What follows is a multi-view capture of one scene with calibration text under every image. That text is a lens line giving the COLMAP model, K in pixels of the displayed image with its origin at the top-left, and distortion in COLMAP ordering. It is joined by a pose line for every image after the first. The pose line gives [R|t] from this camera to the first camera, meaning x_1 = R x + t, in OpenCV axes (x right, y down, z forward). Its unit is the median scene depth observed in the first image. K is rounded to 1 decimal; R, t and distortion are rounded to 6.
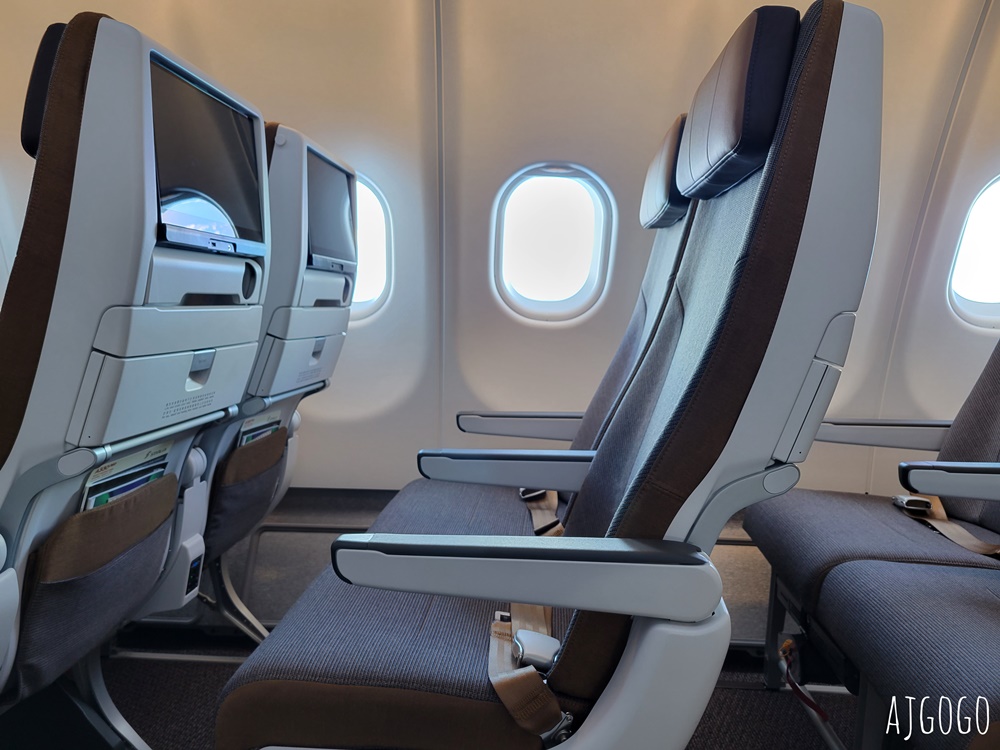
lens RADIAL K [[752.6, 0, 500.0], [0, 752.6, 375.0], [0, 0, 1]] dist [0.000034, -0.000049]
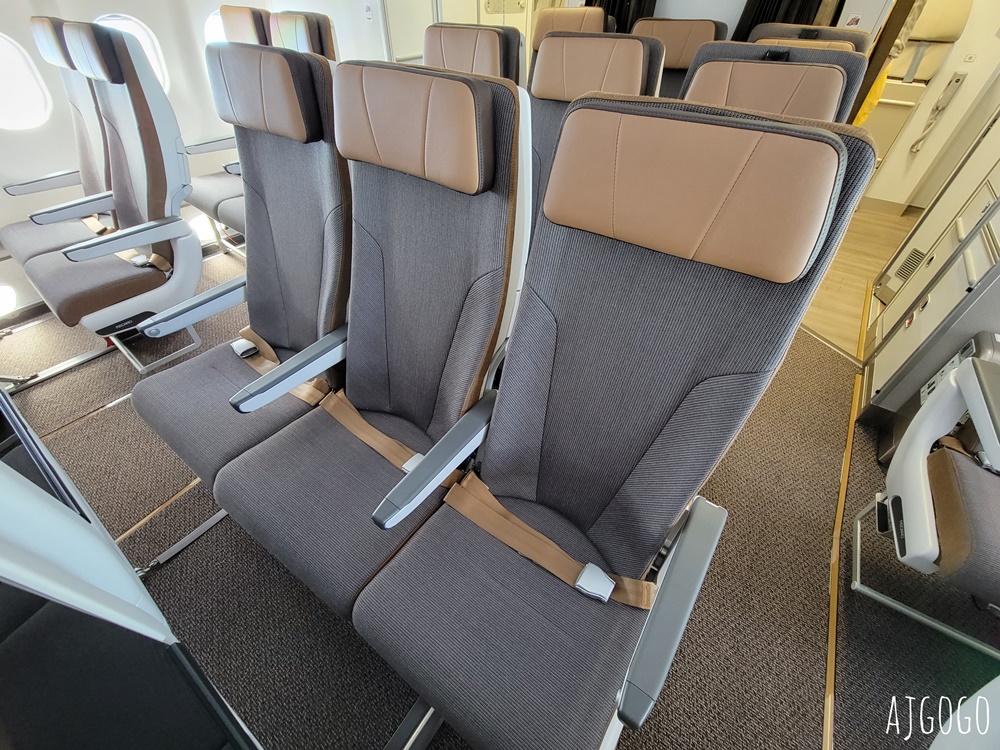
lens RADIAL K [[402.7, 0, 500.0], [0, 402.7, 375.0], [0, 0, 1]] dist [0.000114, 0.000035]
pose [[0.568156, -0.578320, 0.585444, -0.437954], [0.083834, 0.748397, 0.657932, -0.351179], [-0.818639, -0.324728, 0.473689, -1.474848]]
